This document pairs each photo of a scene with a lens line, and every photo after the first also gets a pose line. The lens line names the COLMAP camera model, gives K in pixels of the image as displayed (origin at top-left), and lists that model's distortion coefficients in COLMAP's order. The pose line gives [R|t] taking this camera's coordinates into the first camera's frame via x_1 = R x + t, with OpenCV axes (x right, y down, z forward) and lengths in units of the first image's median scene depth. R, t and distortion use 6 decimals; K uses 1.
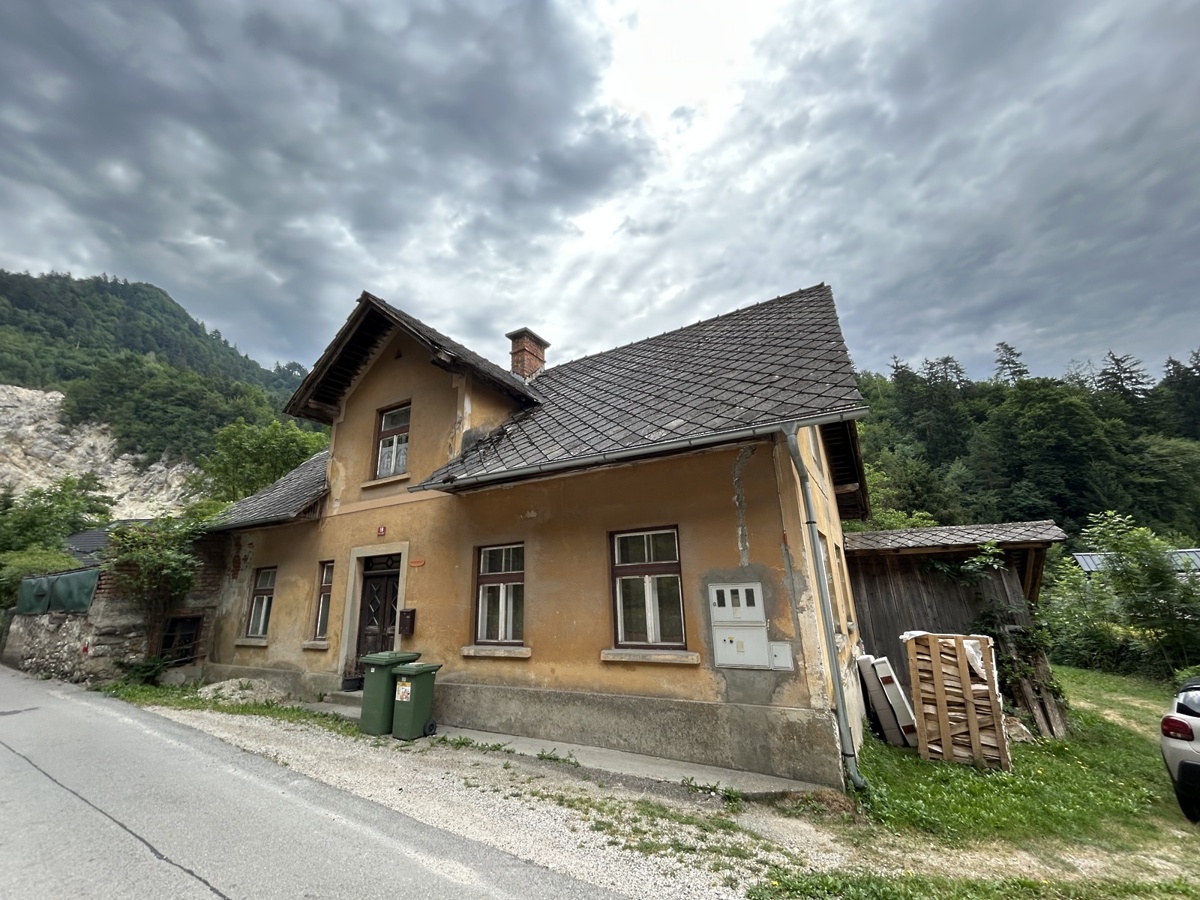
lens RADIAL K [[471.3, 0, 606.5], [0, 471.3, 432.6], [0, 0, 1]] dist [0.002498, 0.000244]
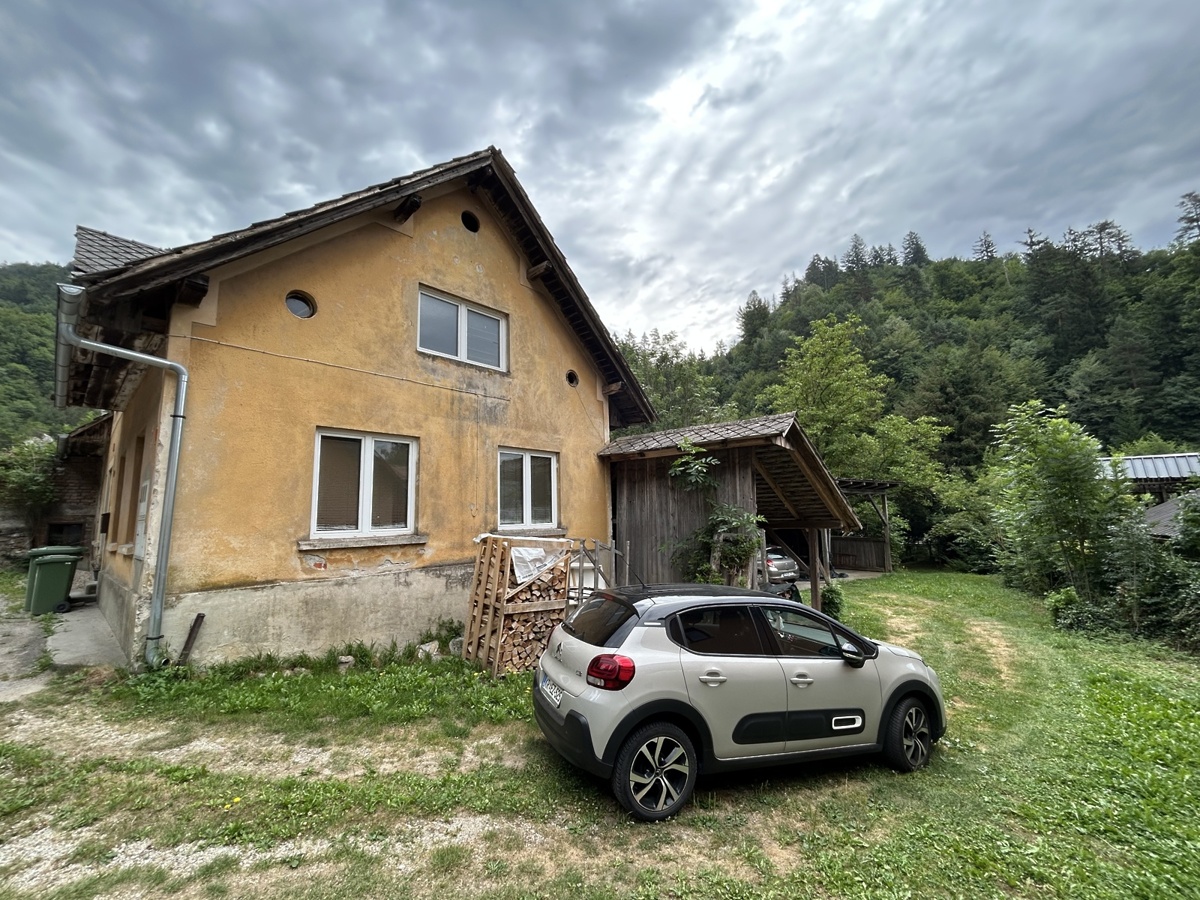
lens RADIAL K [[493.5, 0, 601.9], [0, 493.5, 448.6], [0, 0, 1]] dist [0.001267, 0.000511]
pose [[0.976536, -0.028737, -0.213427, 0.906199], [0.068164, 0.981348, 0.179749, 0.084193], [0.204280, -0.190079, 0.960281, 0.120898]]
